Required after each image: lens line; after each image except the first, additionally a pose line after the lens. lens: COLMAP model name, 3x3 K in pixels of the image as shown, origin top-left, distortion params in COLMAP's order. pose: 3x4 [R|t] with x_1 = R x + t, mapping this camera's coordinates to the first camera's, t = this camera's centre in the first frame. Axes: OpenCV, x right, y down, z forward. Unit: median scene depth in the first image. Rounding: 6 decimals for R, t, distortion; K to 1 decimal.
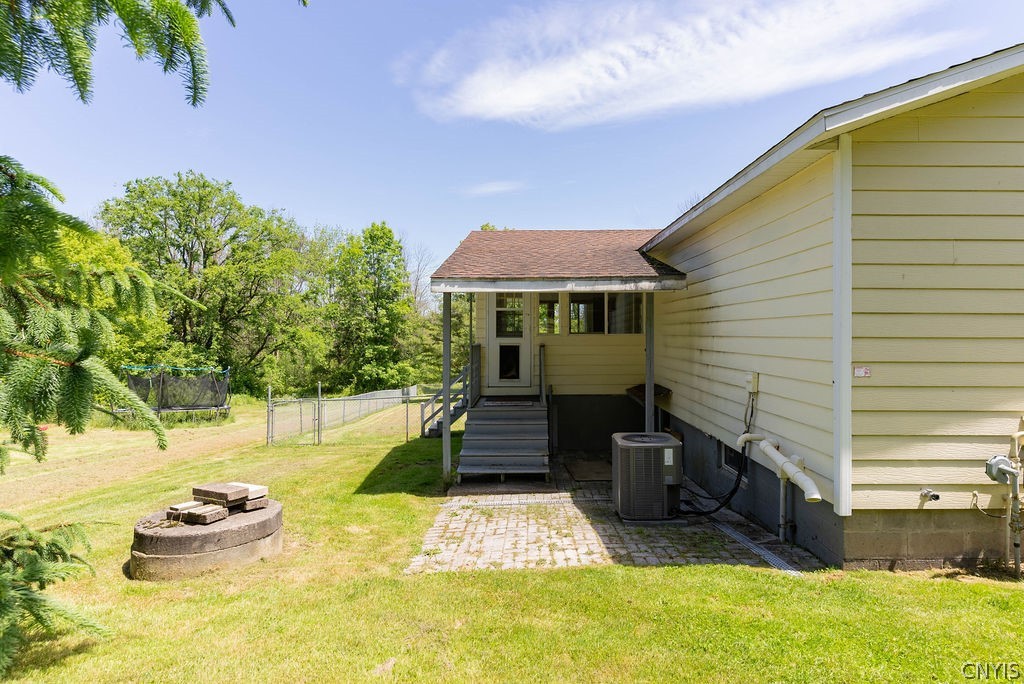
lens RADIAL K [[499.5, 0, 511.1], [0, 499.5, 339.3], [0, 0, 1]] dist [0.003246, -0.001132]
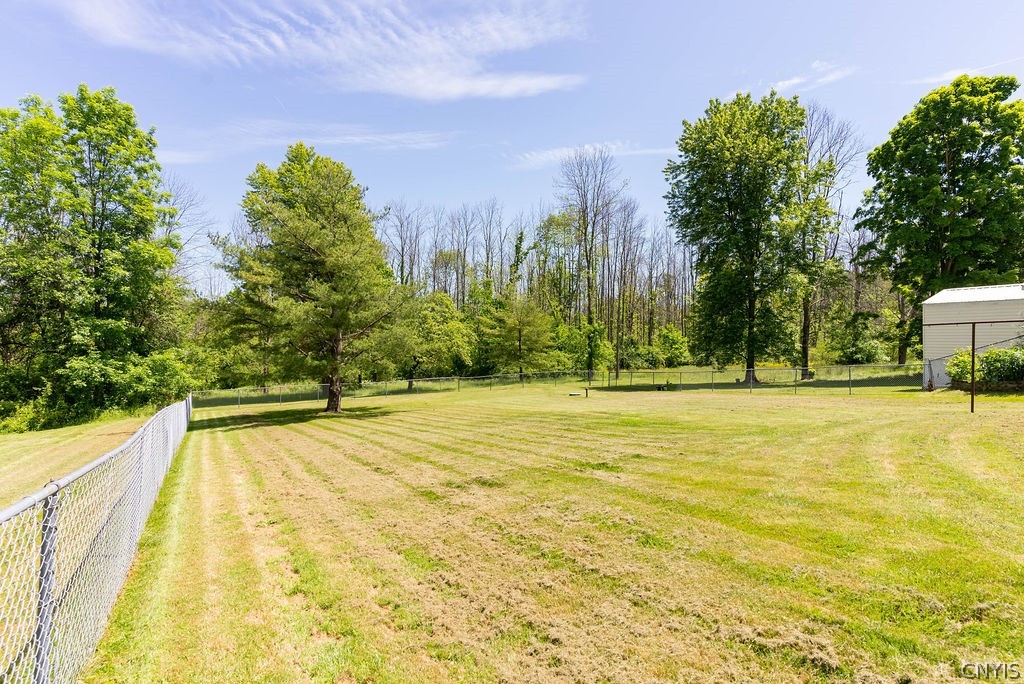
lens RADIAL K [[499.5, 0, 511.3], [0, 499.5, 345.7], [0, 0, 1]] dist [0.003246, -0.001132]
pose [[0.906206, -0.006980, 0.422779, -0.102789], [-0.002028, 0.999780, 0.020854, 0.026812], [-0.422832, -0.019756, 0.905993, 0.350790]]
